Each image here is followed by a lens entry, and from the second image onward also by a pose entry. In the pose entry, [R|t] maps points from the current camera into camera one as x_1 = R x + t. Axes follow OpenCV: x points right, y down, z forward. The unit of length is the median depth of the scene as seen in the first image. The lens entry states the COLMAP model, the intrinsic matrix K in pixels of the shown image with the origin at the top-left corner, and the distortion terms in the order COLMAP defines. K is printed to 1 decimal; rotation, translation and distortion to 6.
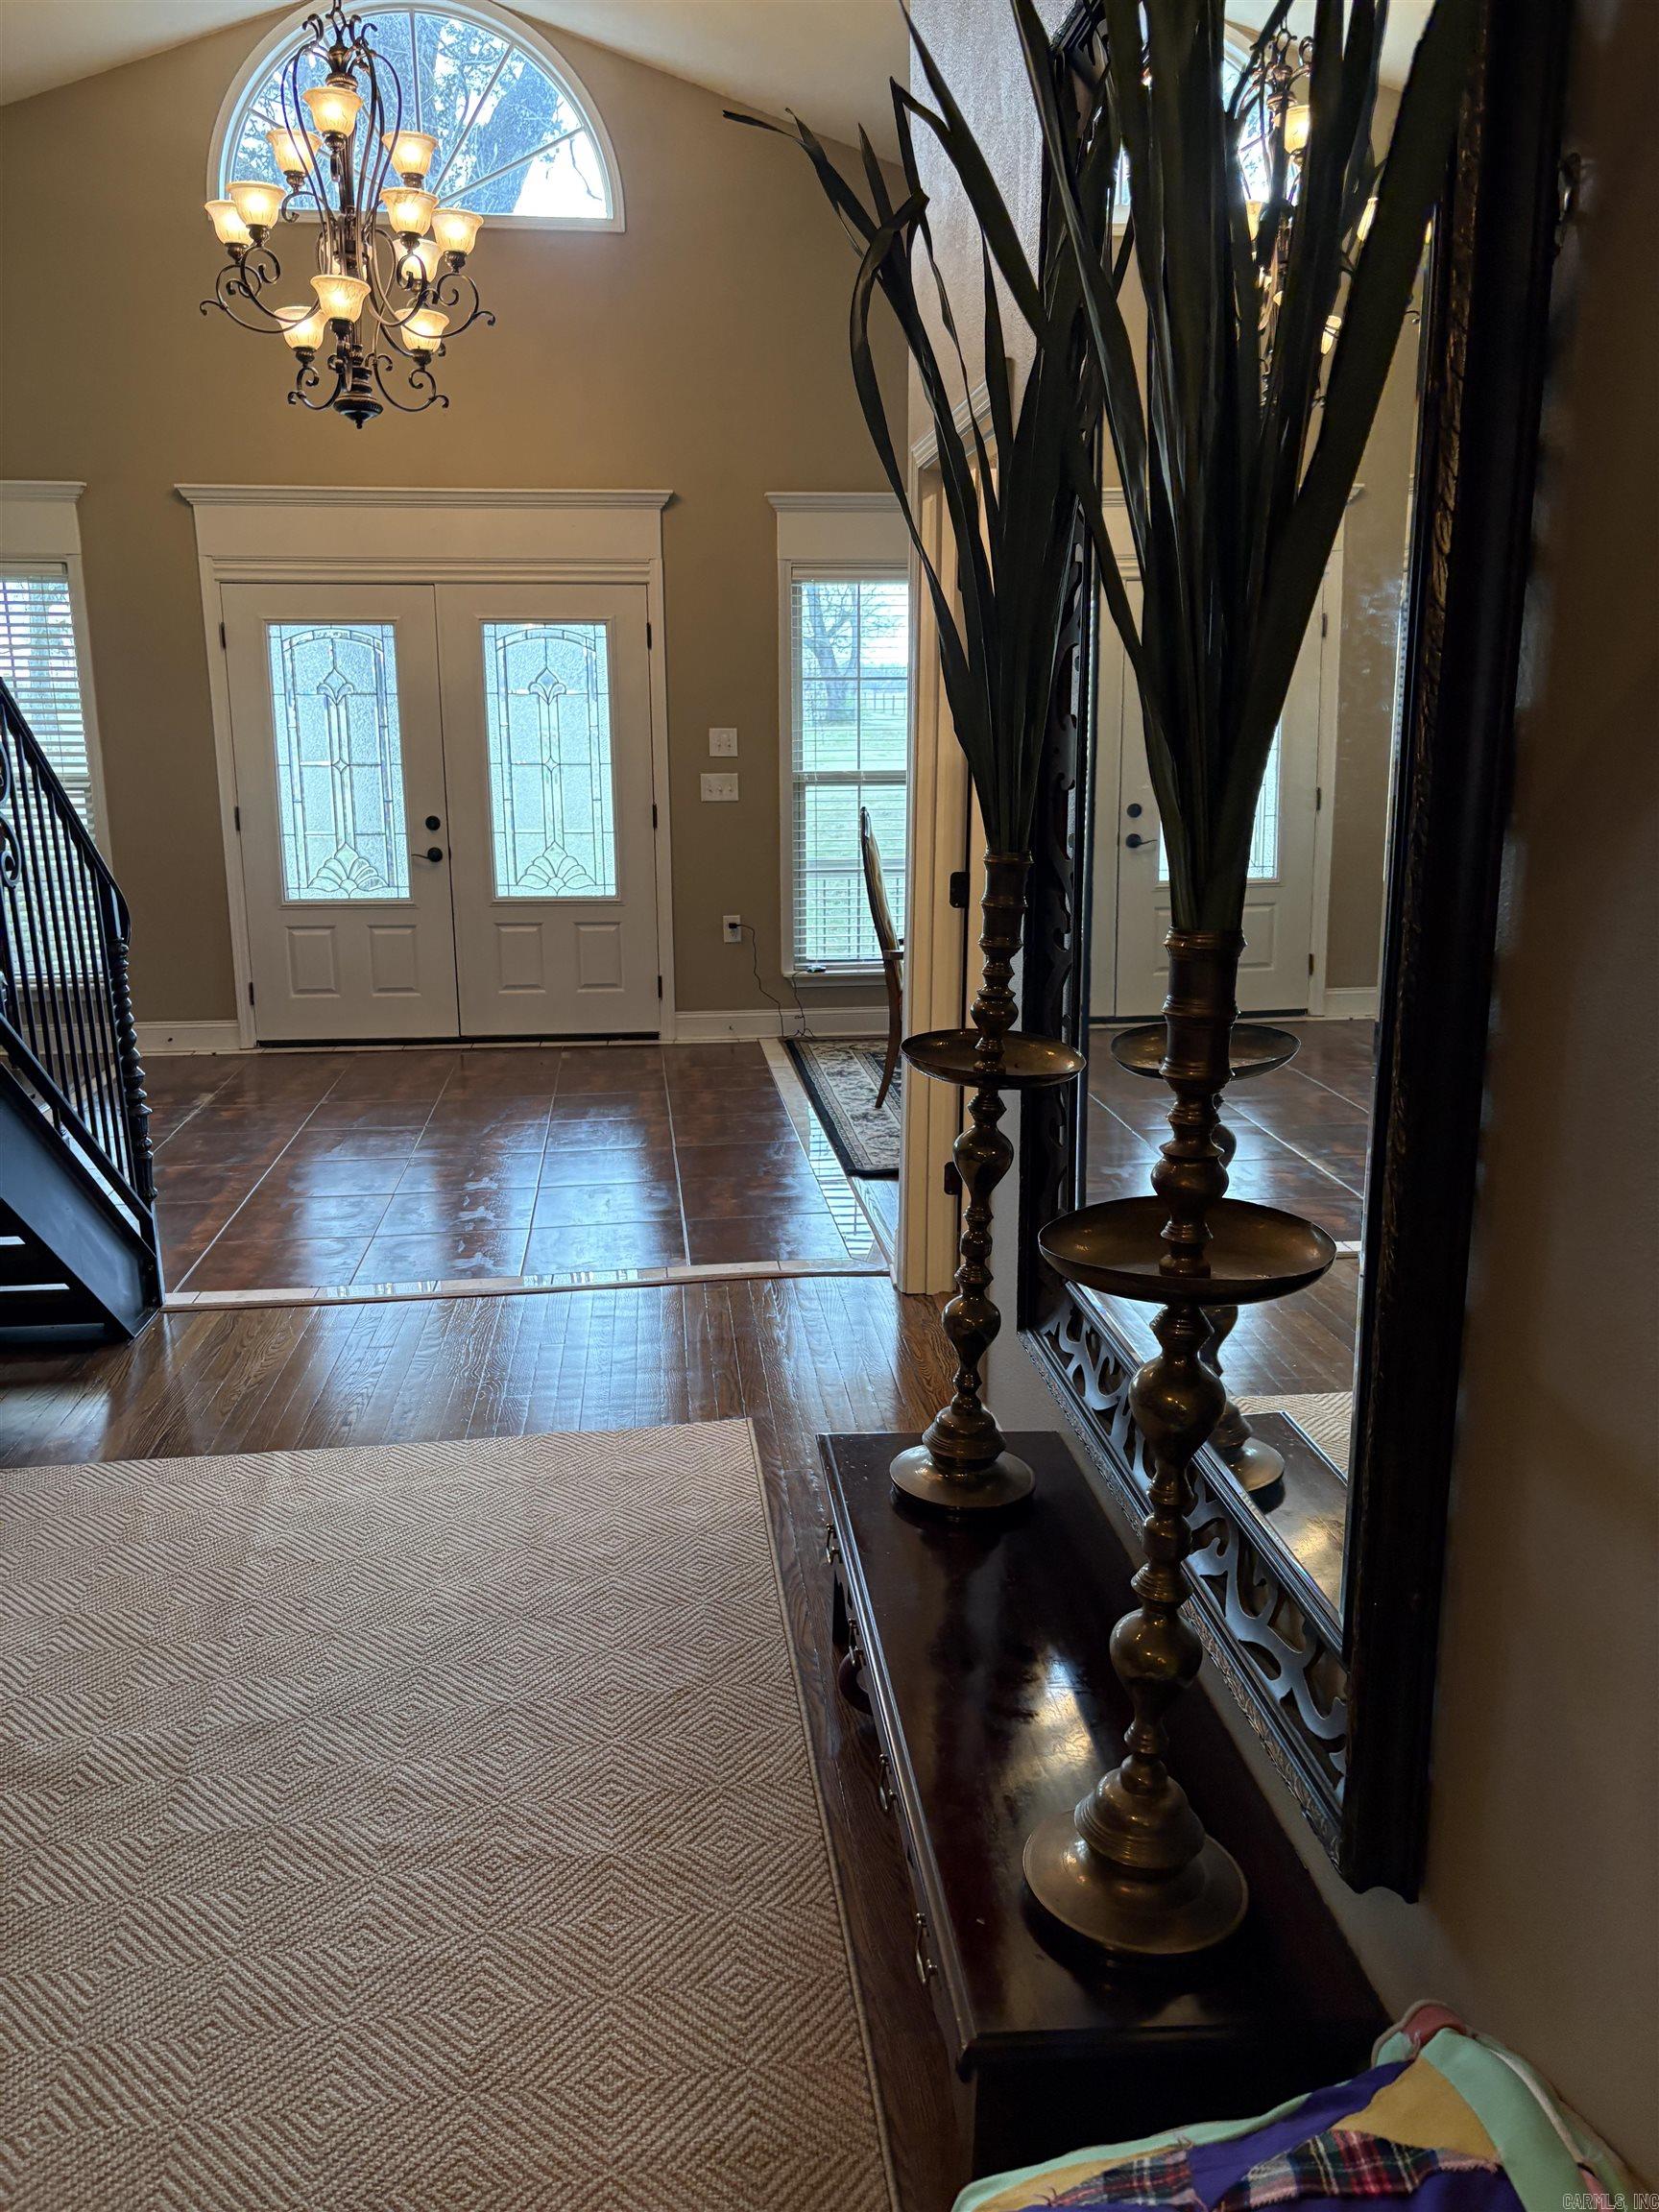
lens RADIAL K [[1678.2, 0, 849.6], [0, 1678.2, 1112.4], [0, 0, 1]] dist [0.057584, -0.062206]
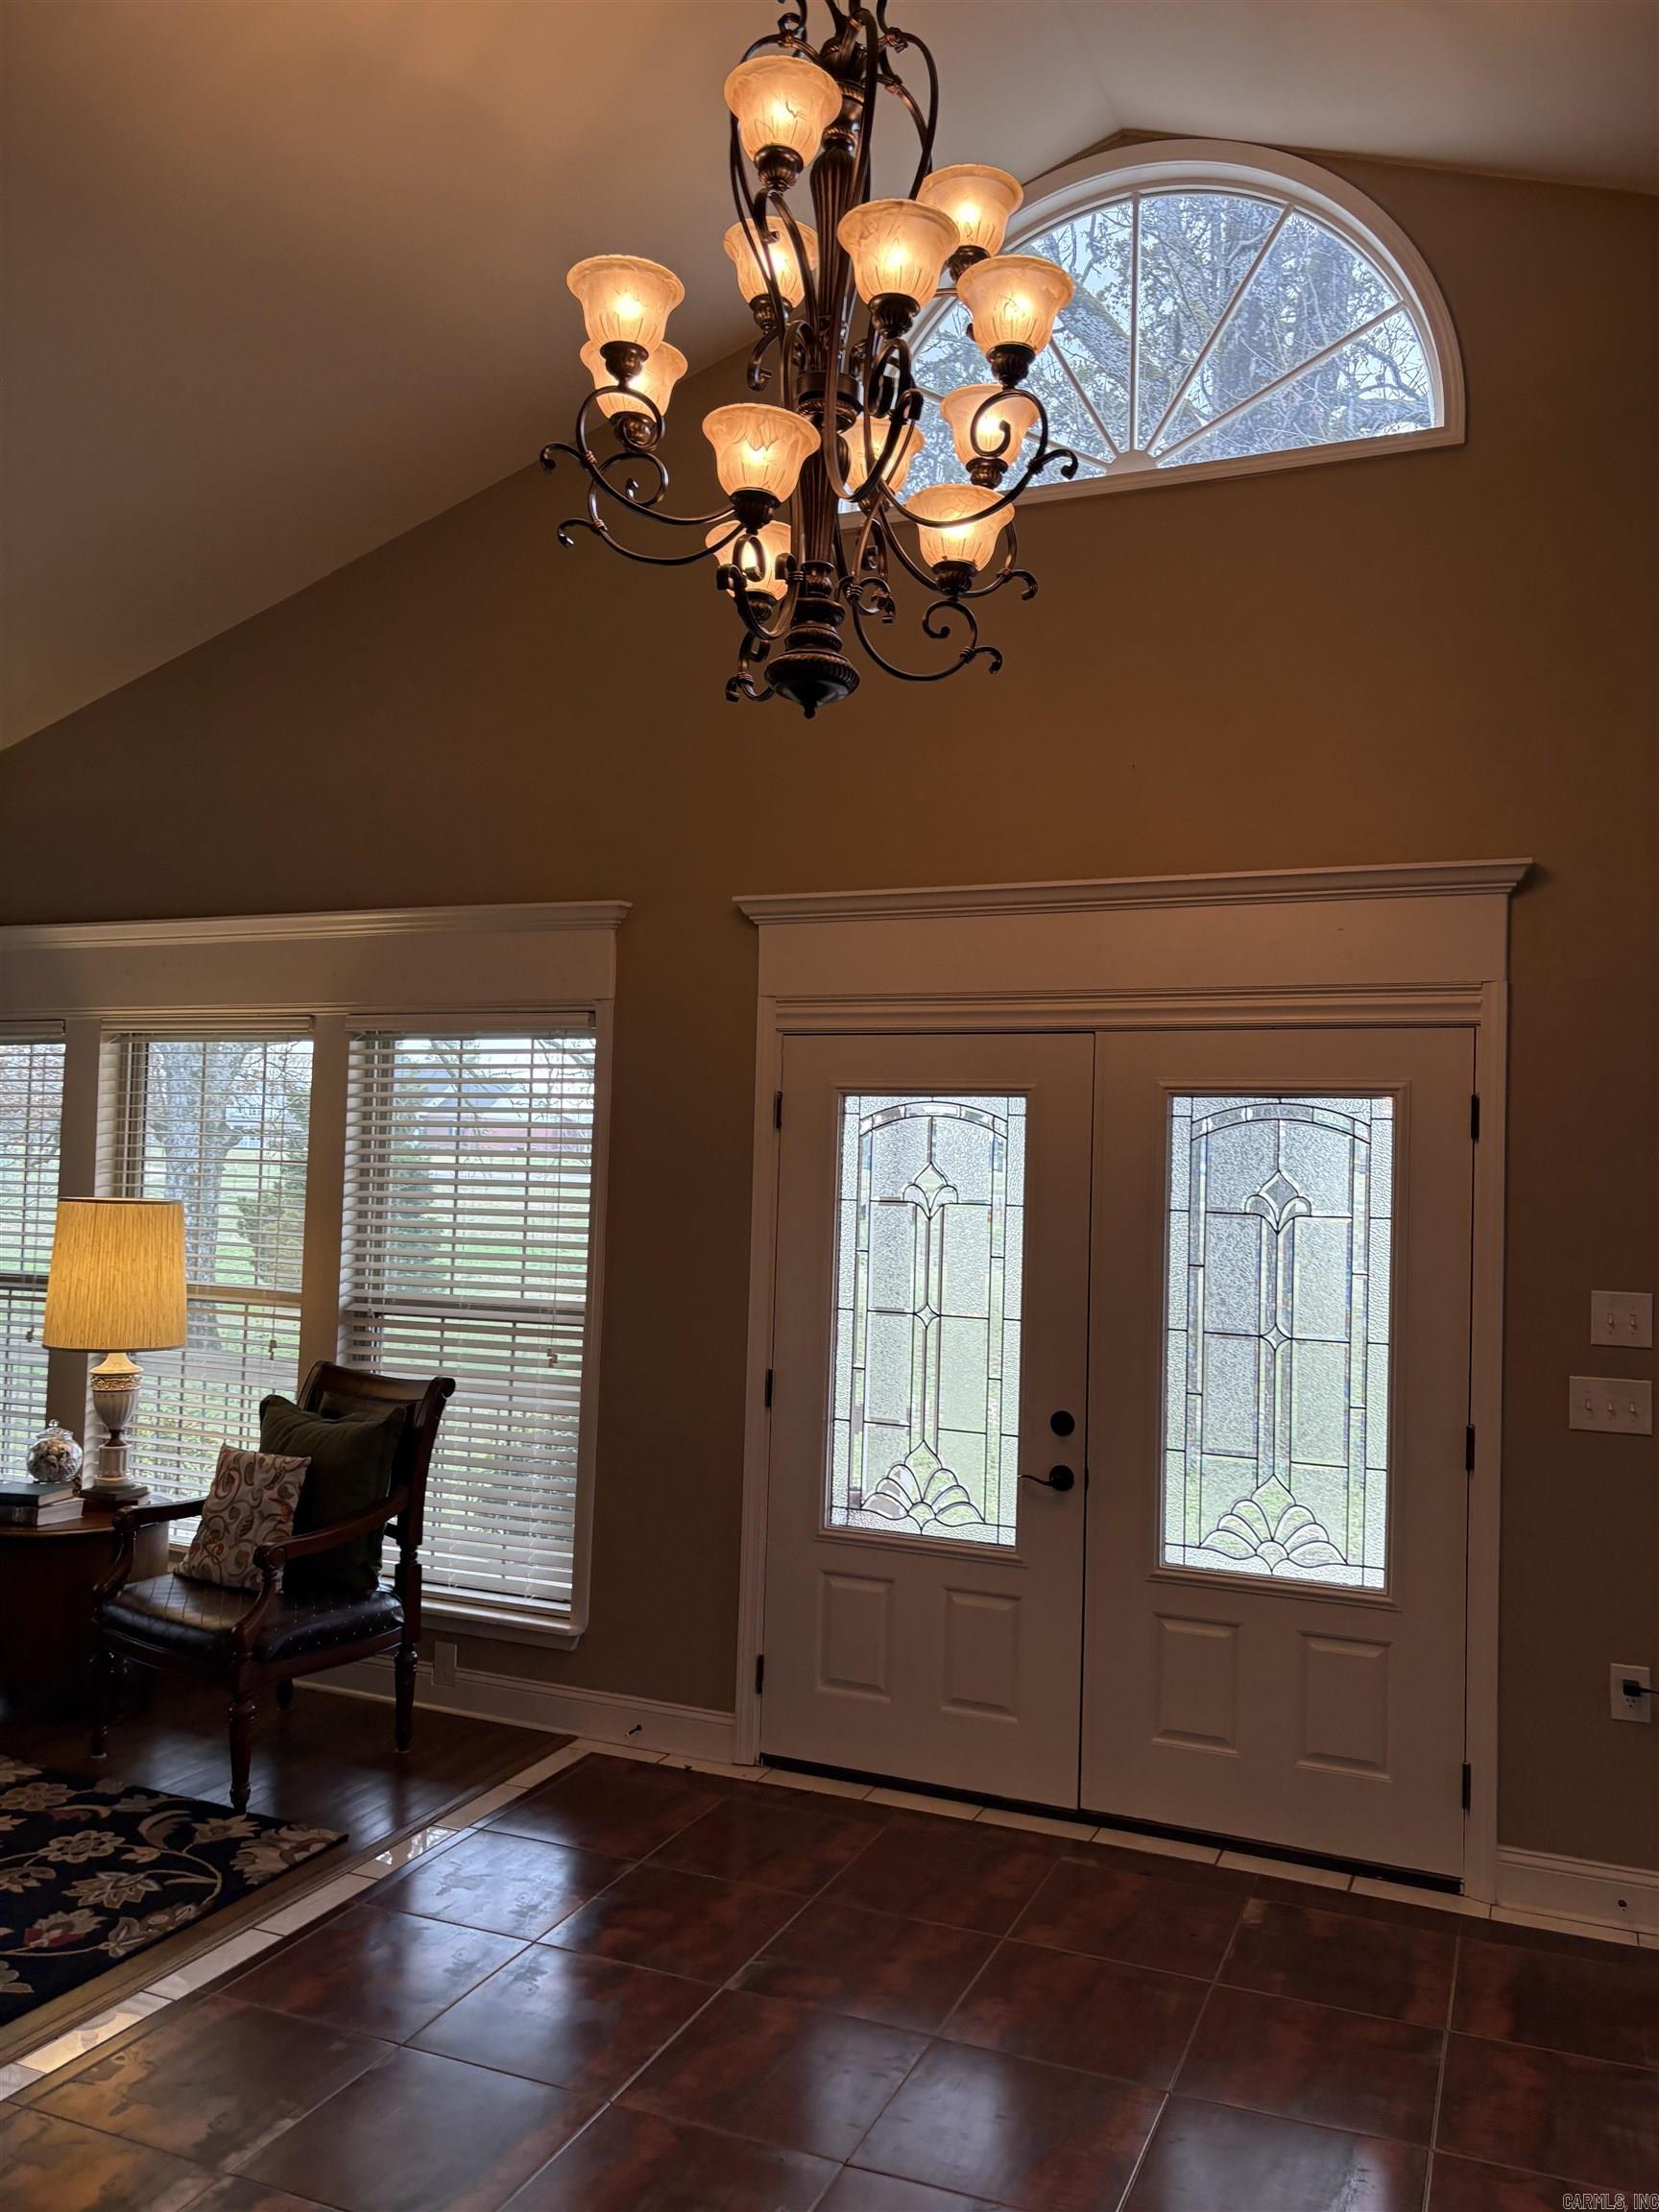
lens RADIAL K [[1678.2, 0, 849.6], [0, 1678.2, 1112.4], [0, 0, 1]] dist [0.057584, -0.062206]
pose [[0.862099, 0.010517, -0.506631, -0.018105], [-0.150205, 0.960157, -0.235661, -0.128603], [0.483967, 0.279262, 0.829331, 0.460643]]
